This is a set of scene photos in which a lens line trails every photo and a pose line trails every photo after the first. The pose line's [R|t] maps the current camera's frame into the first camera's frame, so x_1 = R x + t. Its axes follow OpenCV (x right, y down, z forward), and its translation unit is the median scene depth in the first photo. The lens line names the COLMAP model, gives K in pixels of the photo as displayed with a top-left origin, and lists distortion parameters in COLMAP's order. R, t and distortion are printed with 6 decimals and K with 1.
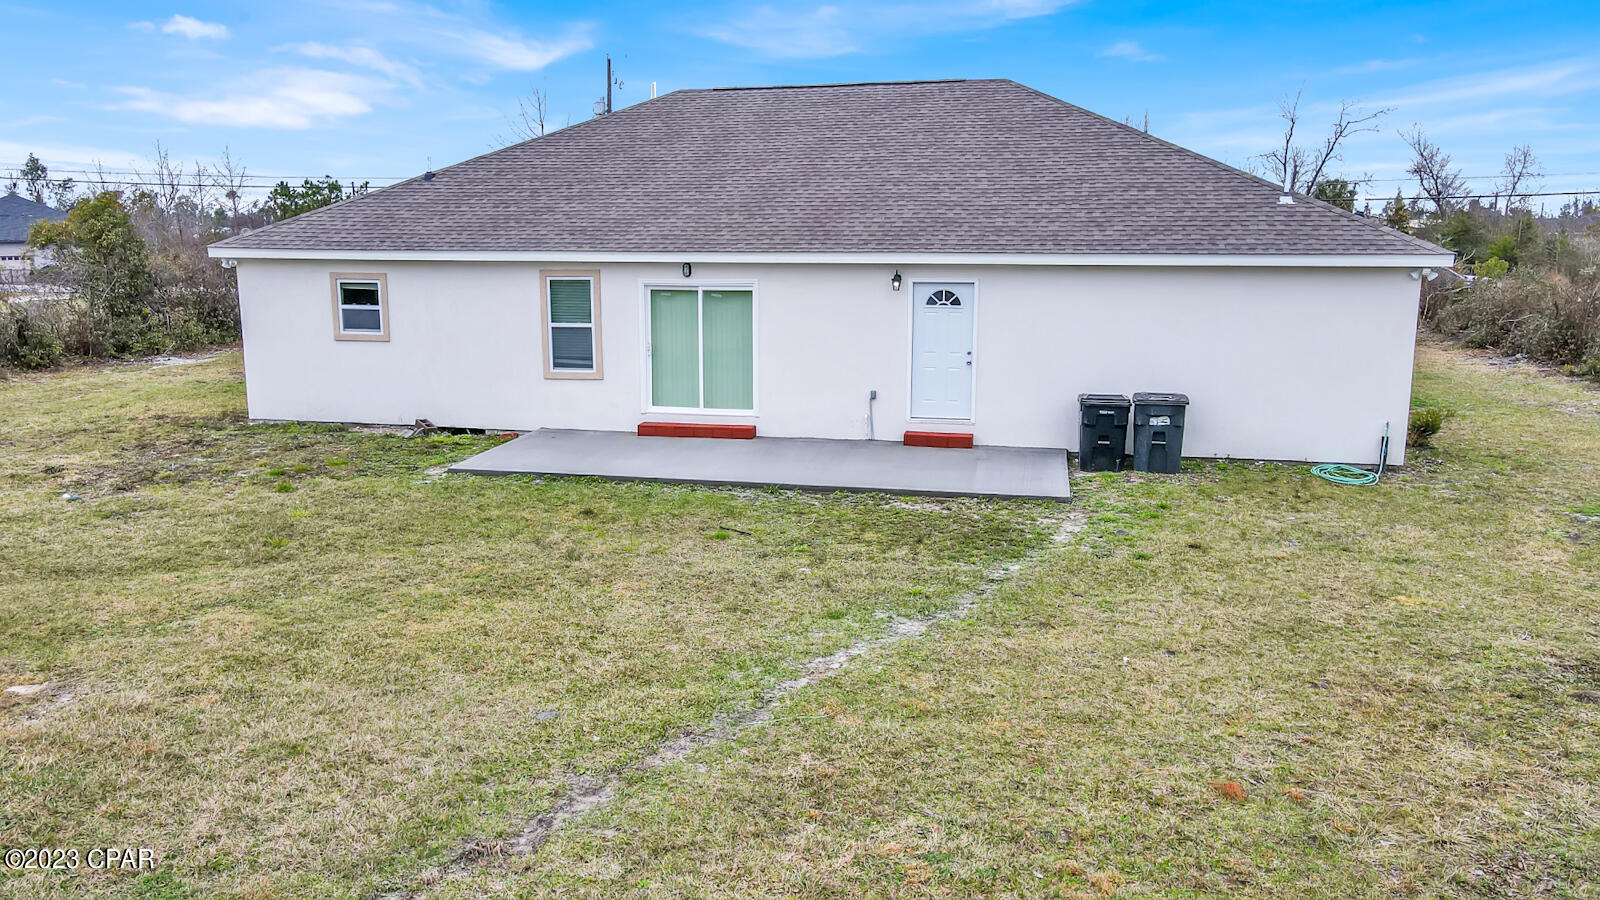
lens RADIAL K [[1143.6, 0, 800.0], [0, 1143.6, 450.0], [0, 0, 1]] dist [-0.006190, 0.004368]
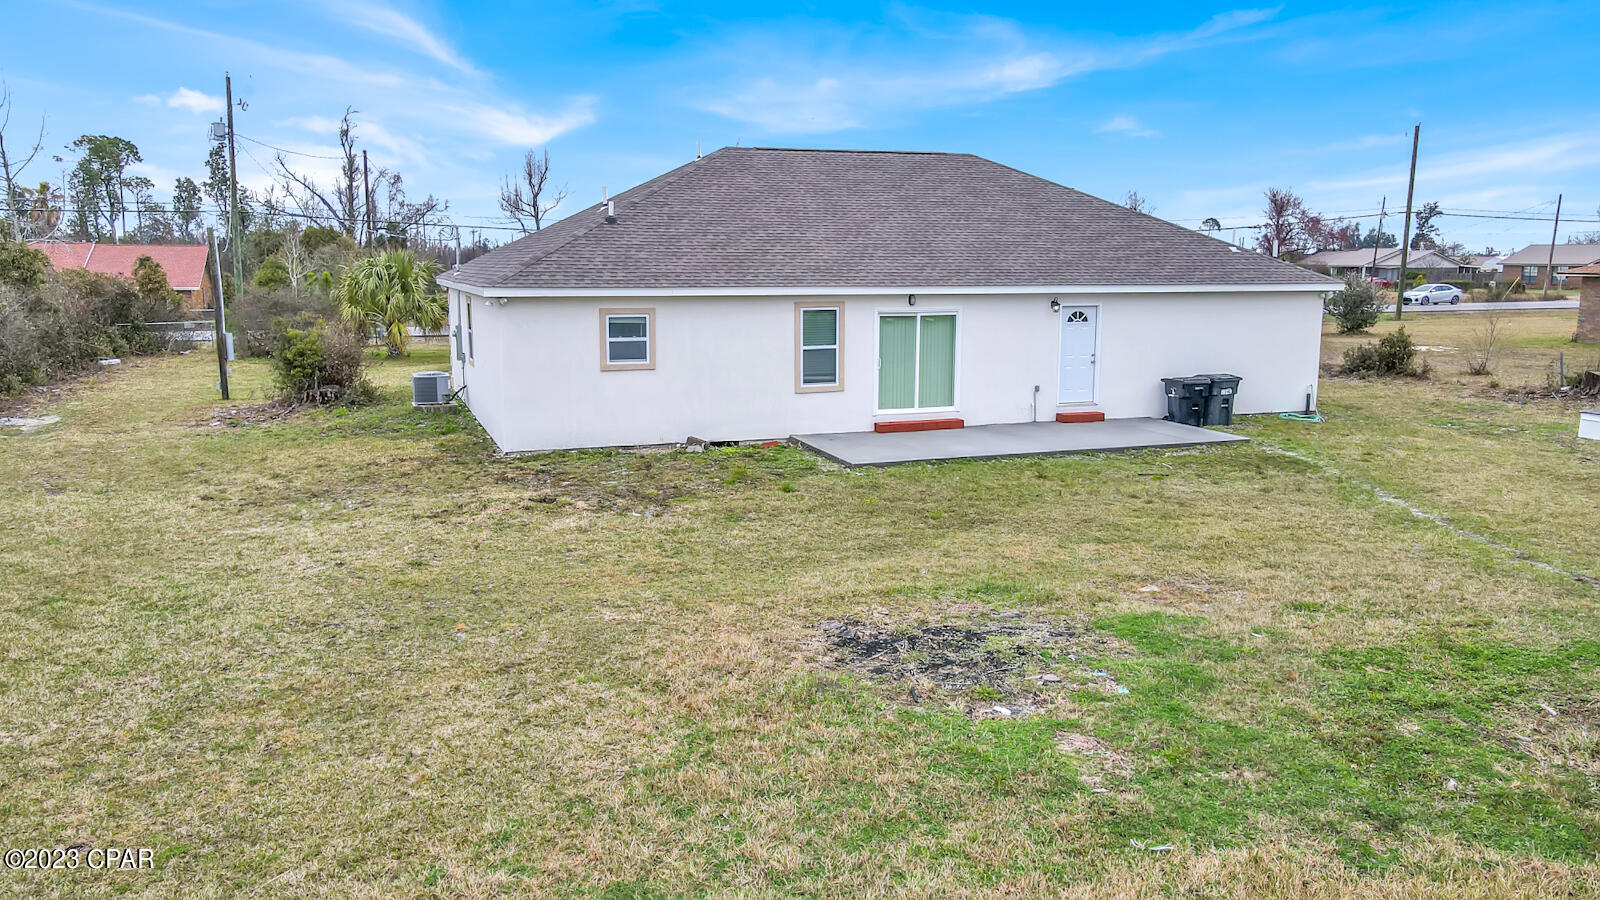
lens RADIAL K [[1143.6, 0, 800.0], [0, 1143.6, 450.0], [0, 0, 1]] dist [-0.006190, 0.004368]
pose [[0.841107, -0.087891, 0.533679, -0.885138], [0.096392, 0.995271, 0.011992, -0.018166], [-0.532210, 0.041356, 0.845602, -0.005712]]
